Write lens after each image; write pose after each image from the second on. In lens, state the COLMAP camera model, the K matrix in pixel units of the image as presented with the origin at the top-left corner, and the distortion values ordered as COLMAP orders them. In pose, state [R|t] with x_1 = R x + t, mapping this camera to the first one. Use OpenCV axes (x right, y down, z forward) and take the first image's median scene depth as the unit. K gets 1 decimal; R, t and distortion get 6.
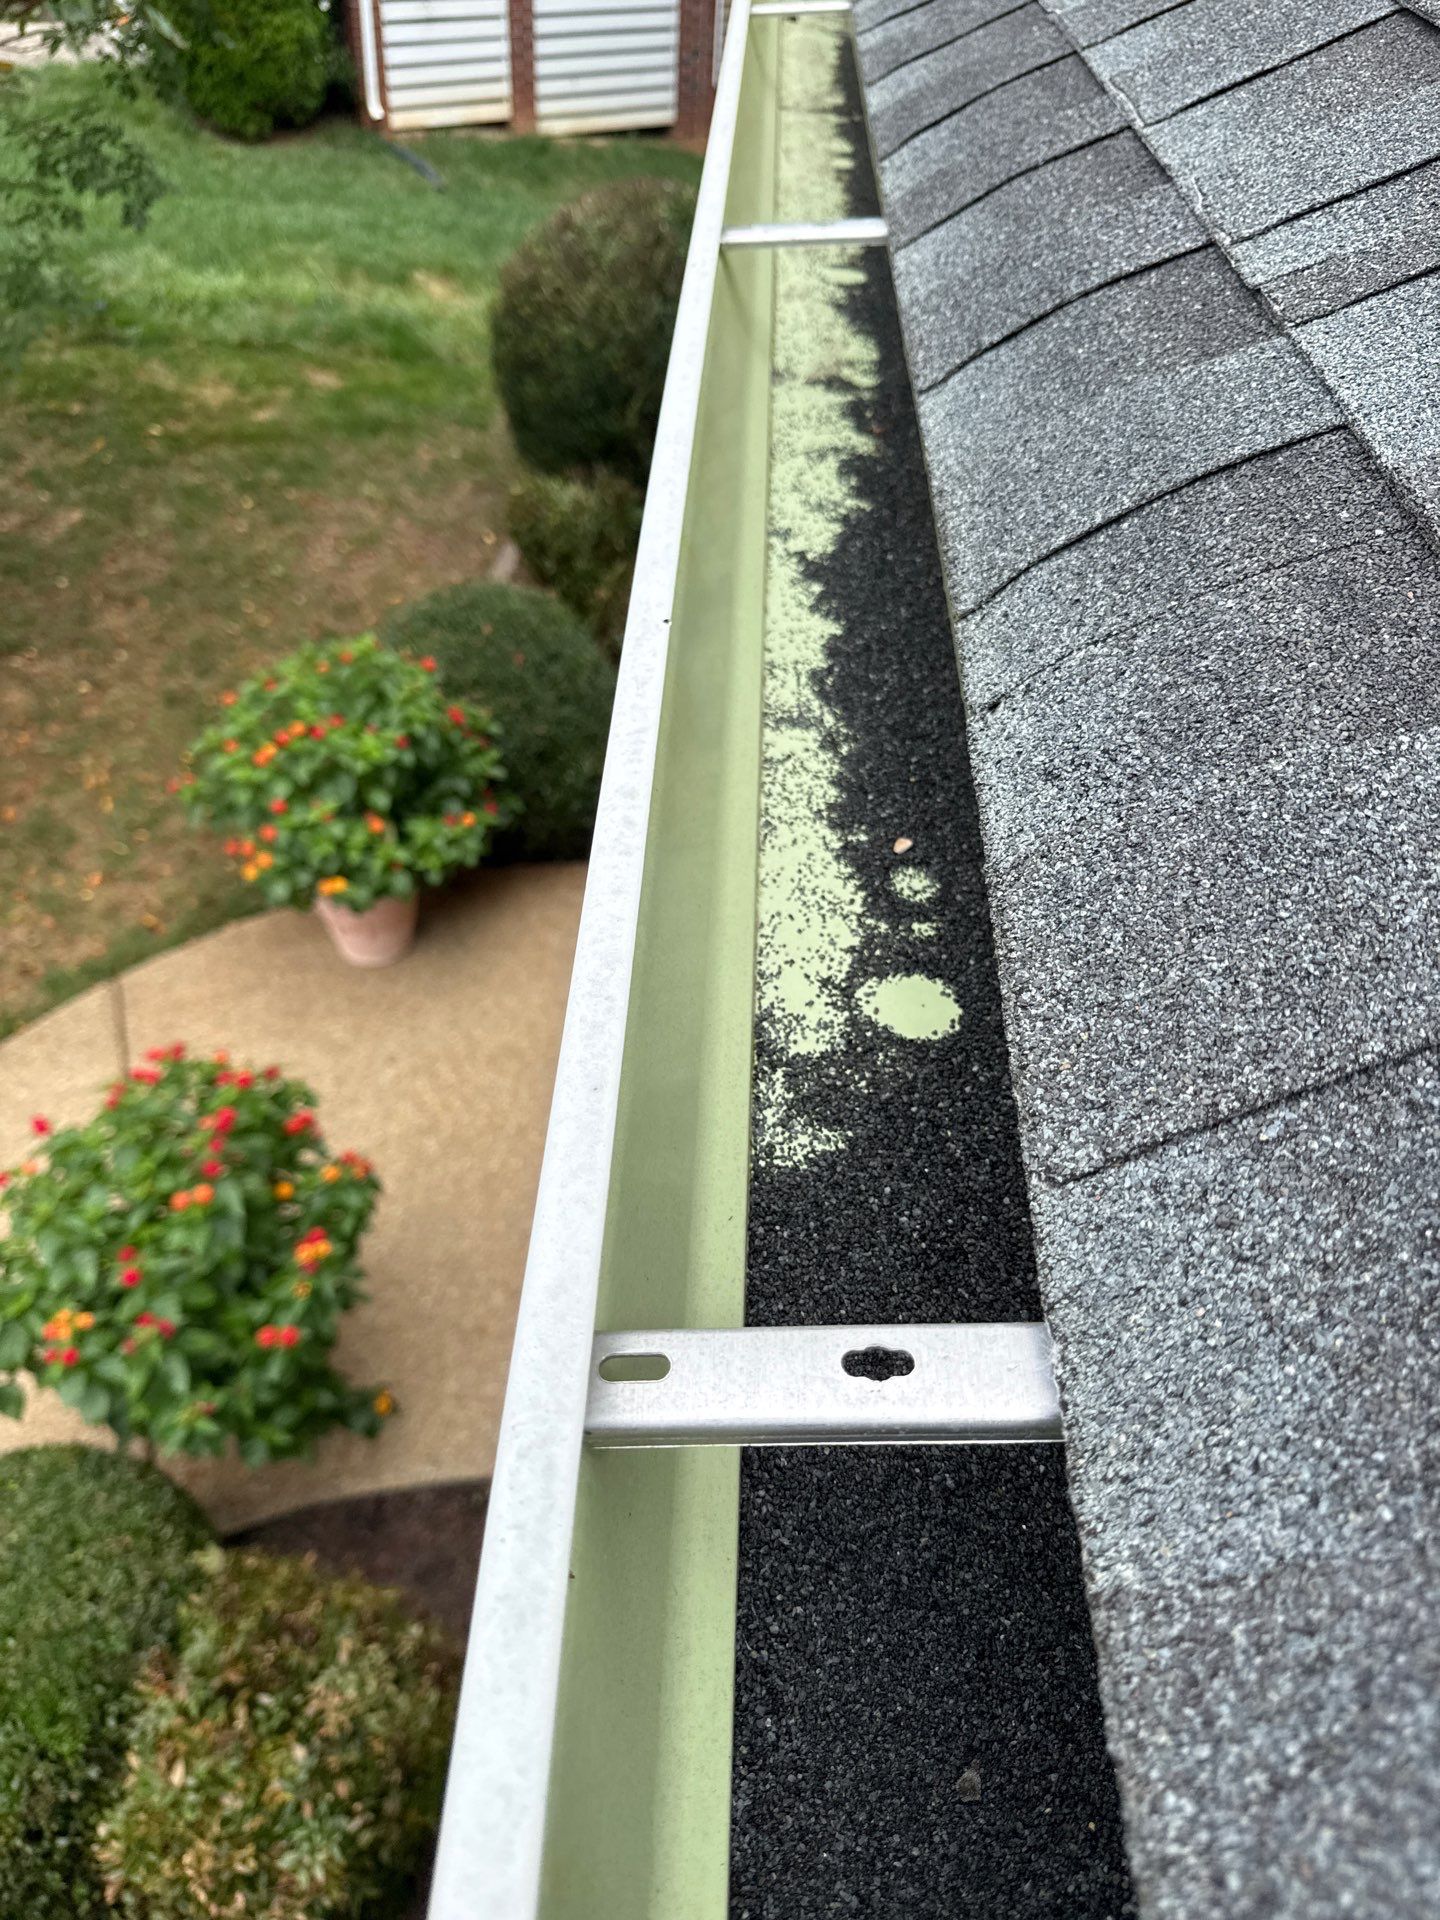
lens RADIAL K [[1336.6, 0, 720.0], [0, 1336.6, 960.0], [0, 0, 1]] dist [0.043573, -0.083443]
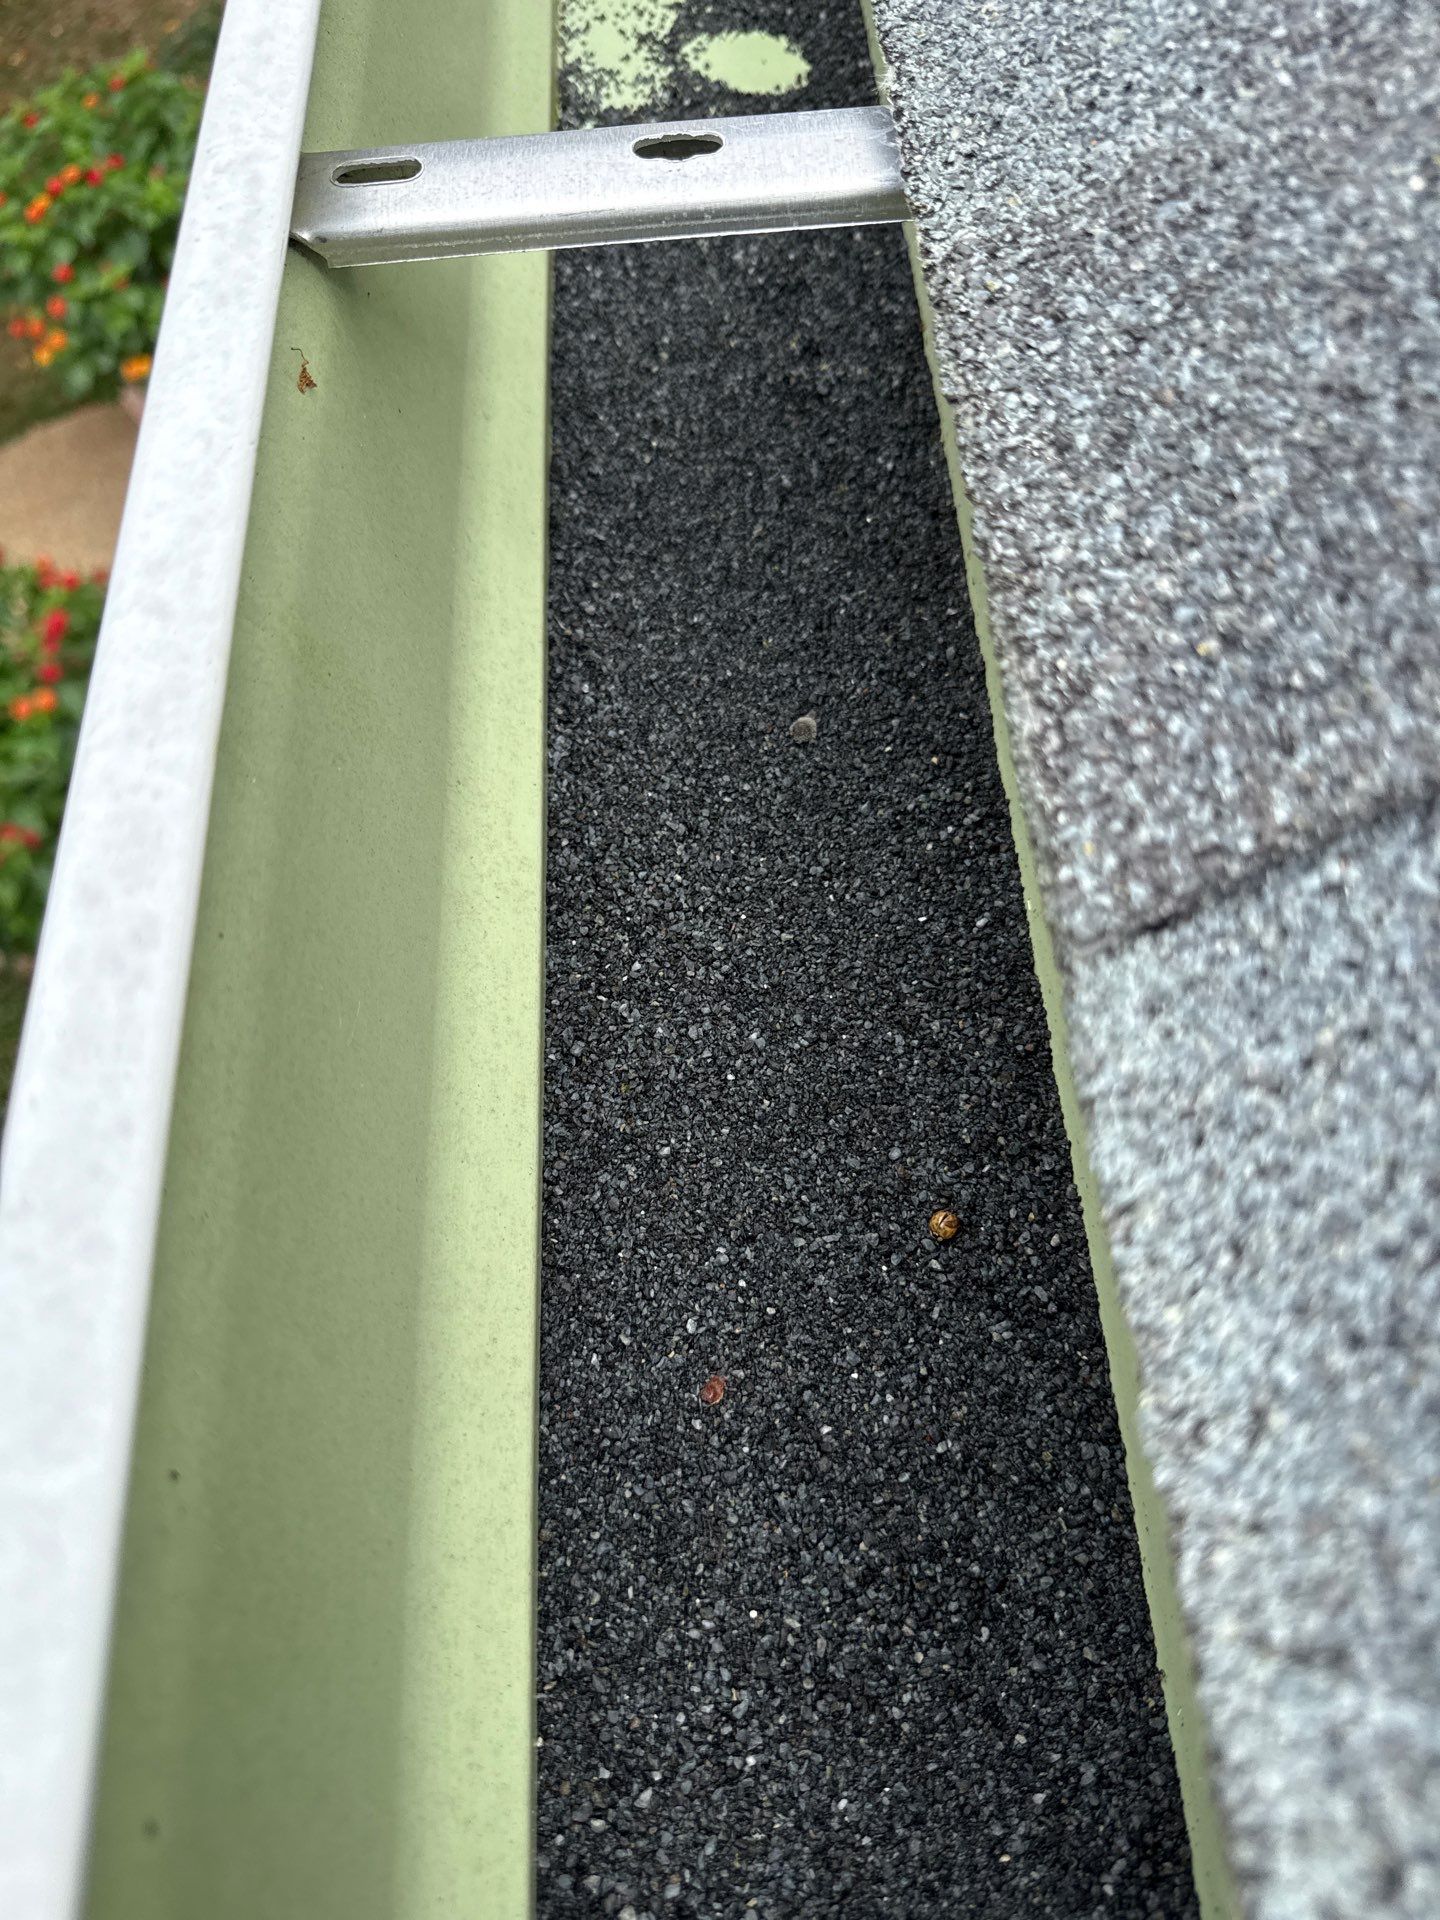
lens RADIAL K [[1336.6, 0, 720.0], [0, 1336.6, 960.0], [0, 0, 1]] dist [0.043573, -0.083443]
pose [[0.995626, -0.061302, 0.070509, 0.048221], [0.035863, 0.947597, 0.317450, 0.428445], [-0.086275, -0.313533, 0.945650, 0.073421]]
